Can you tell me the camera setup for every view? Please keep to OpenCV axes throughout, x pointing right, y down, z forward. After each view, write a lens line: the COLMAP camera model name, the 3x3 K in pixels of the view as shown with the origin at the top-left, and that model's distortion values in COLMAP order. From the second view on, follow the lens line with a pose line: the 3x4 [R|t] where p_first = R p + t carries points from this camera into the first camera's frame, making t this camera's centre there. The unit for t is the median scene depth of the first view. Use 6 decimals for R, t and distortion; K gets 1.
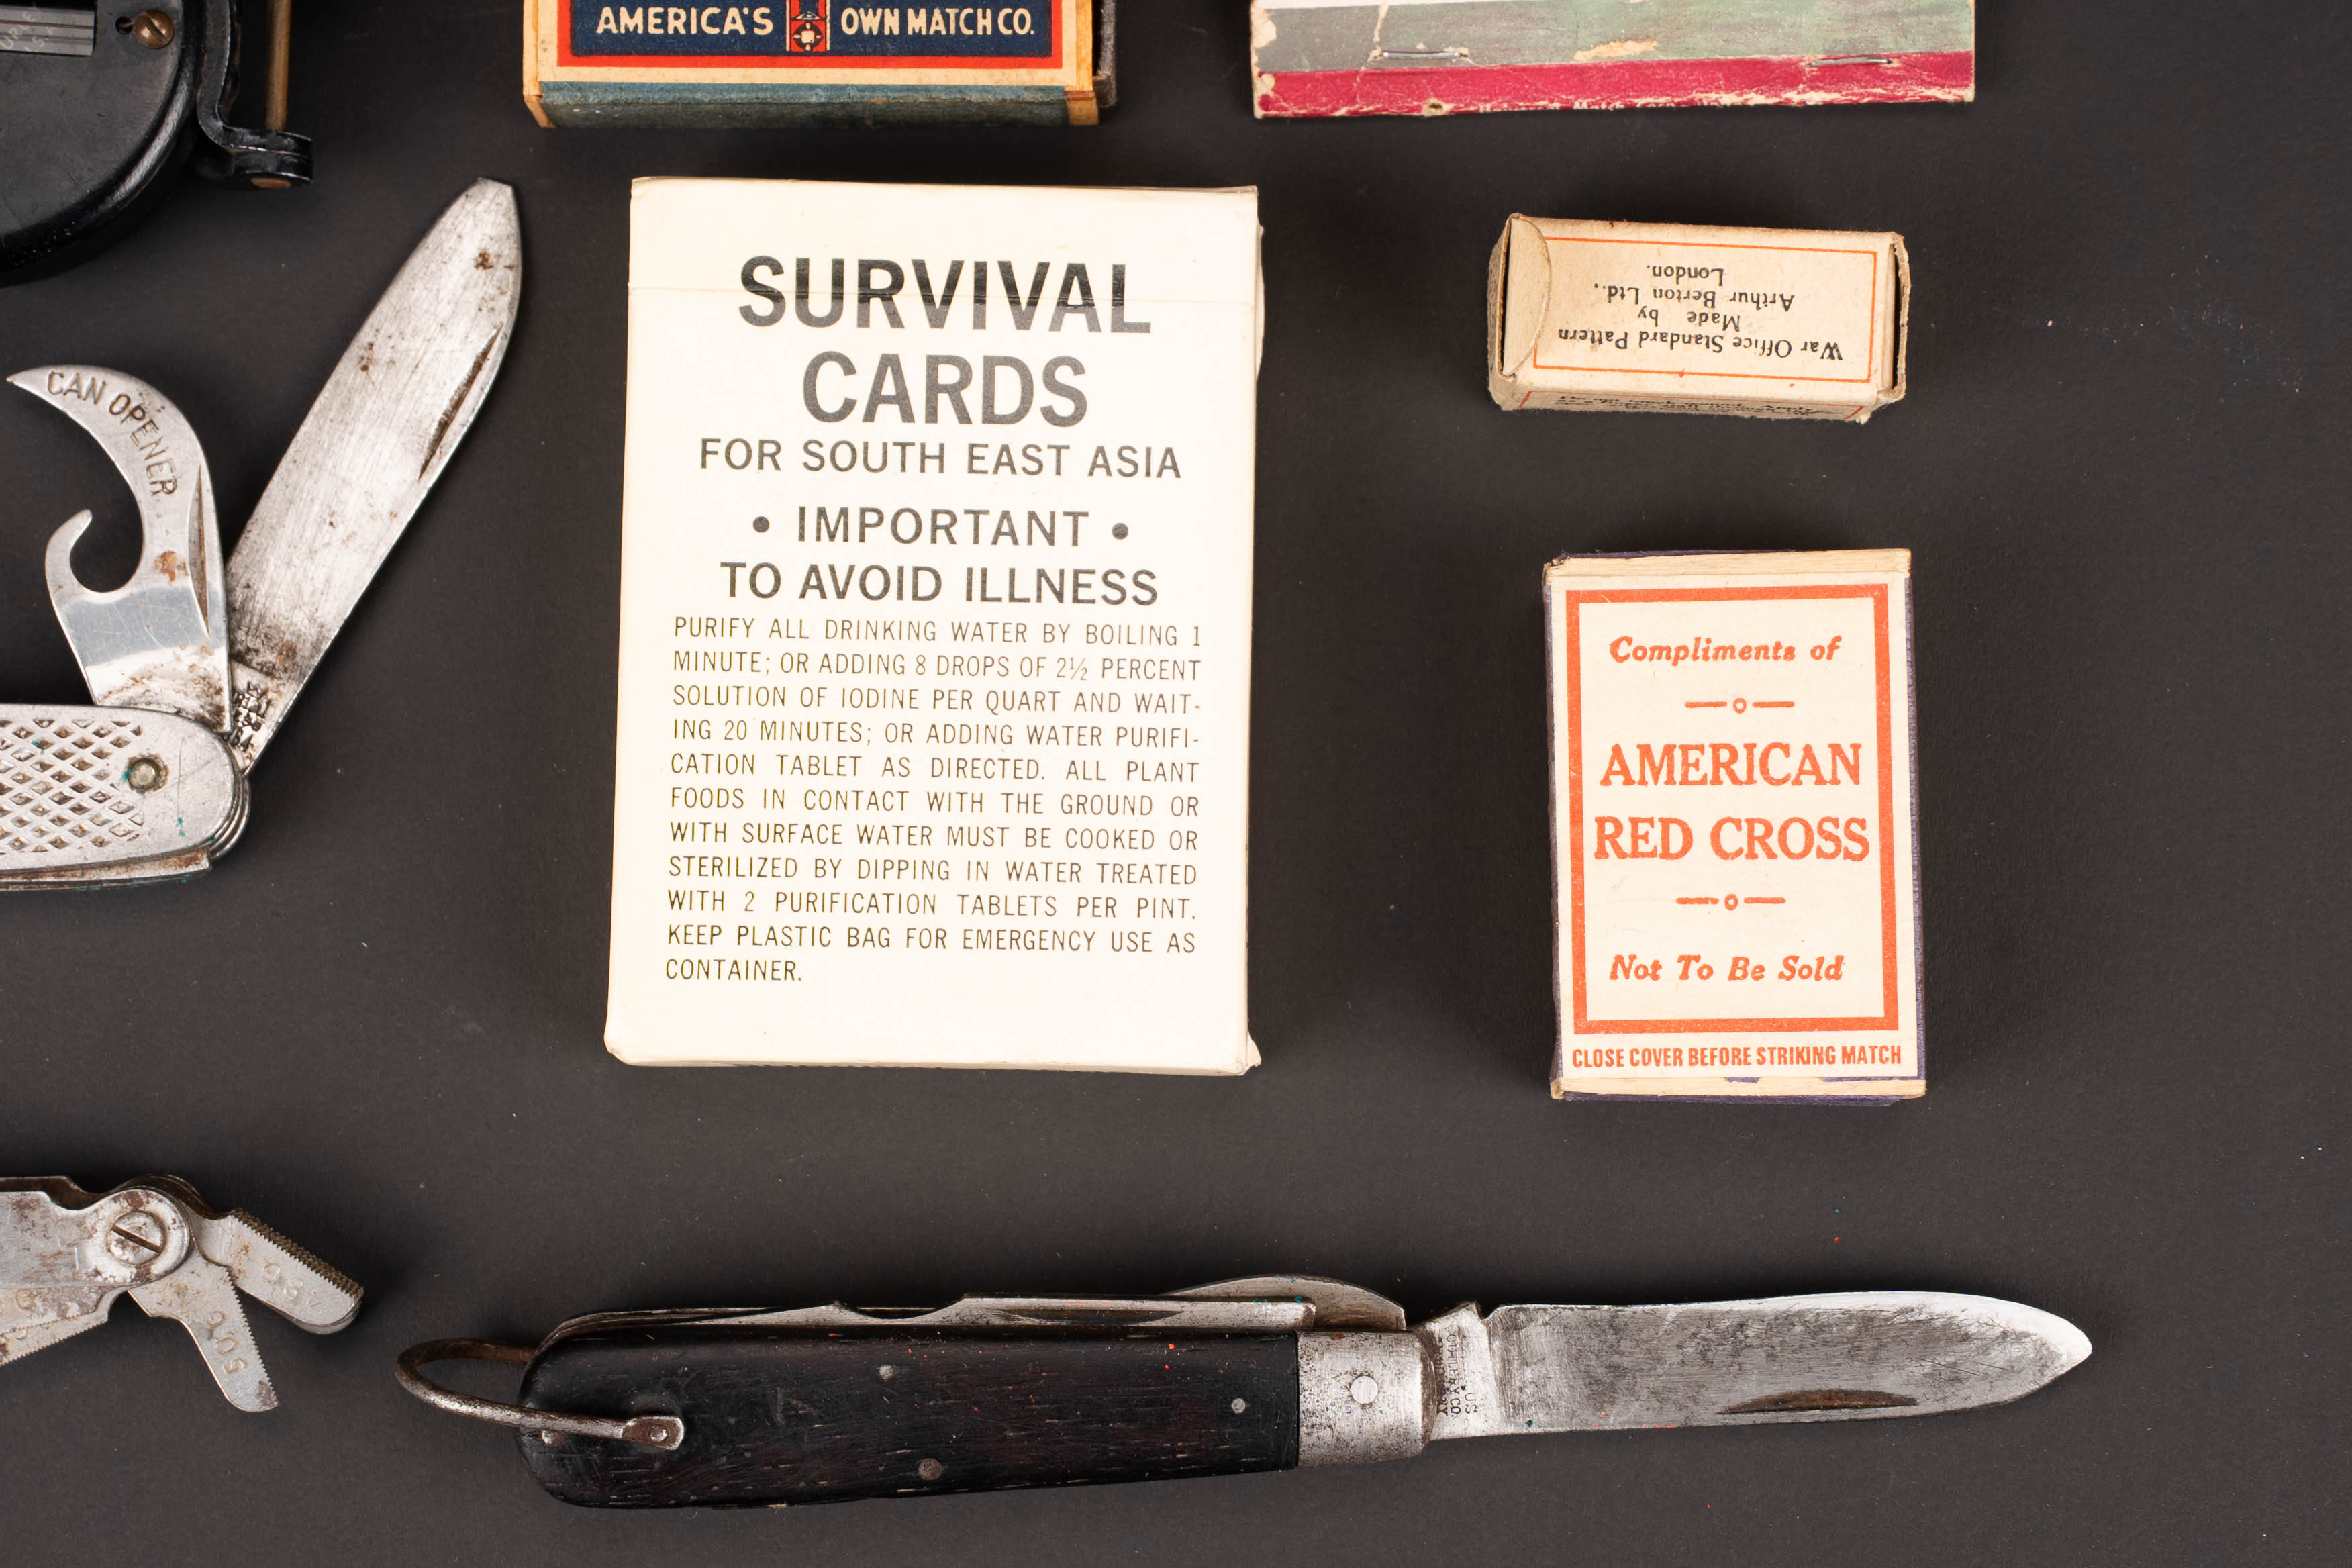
lens RADIAL K [[5360.0, 0, 1176.0], [0, 5360.0, 784.0], [0, 0, 1]] dist [0.233994, 0.457247]
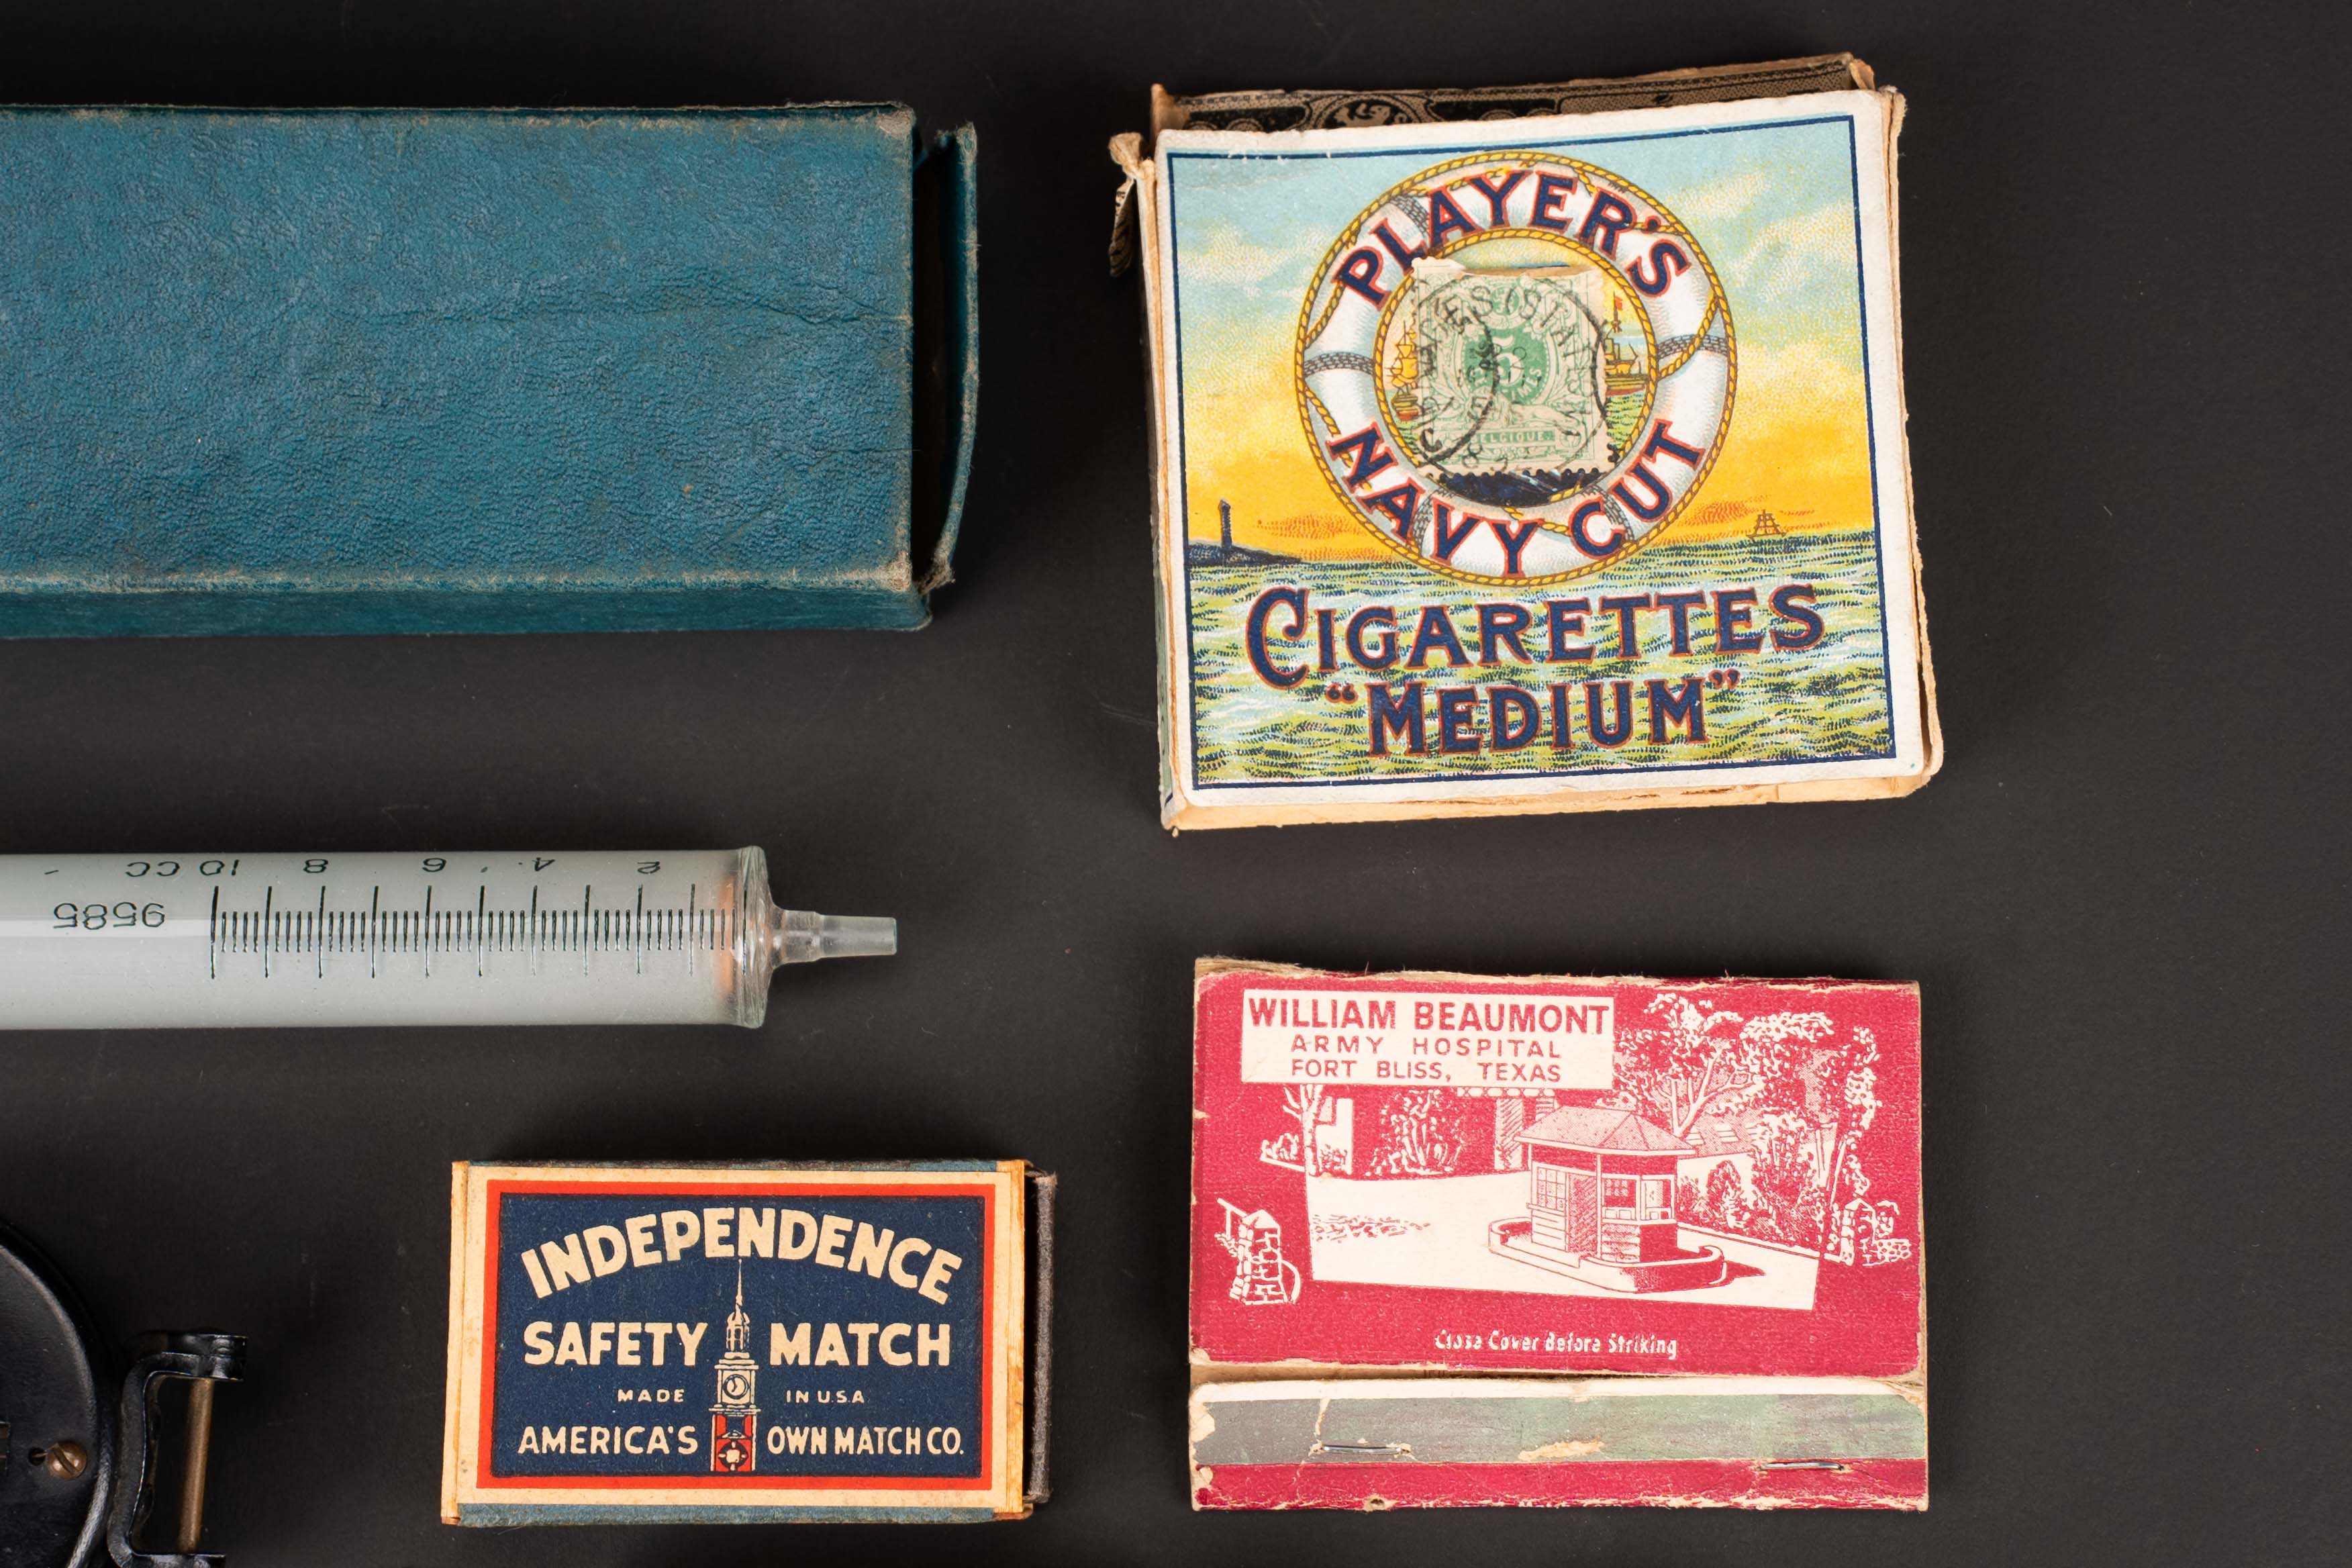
lens RADIAL K [[5360.0, 0, 1176.0], [0, 5360.0, 784.0], [0, 0, 1]] dist [0.233994, 0.457247]
pose [[0.999807, 0.009401, -0.017245, 0.028095], [-0.010560, 0.997605, -0.068364, -0.194393], [0.016561, 0.068533, 0.997511, 0.014432]]
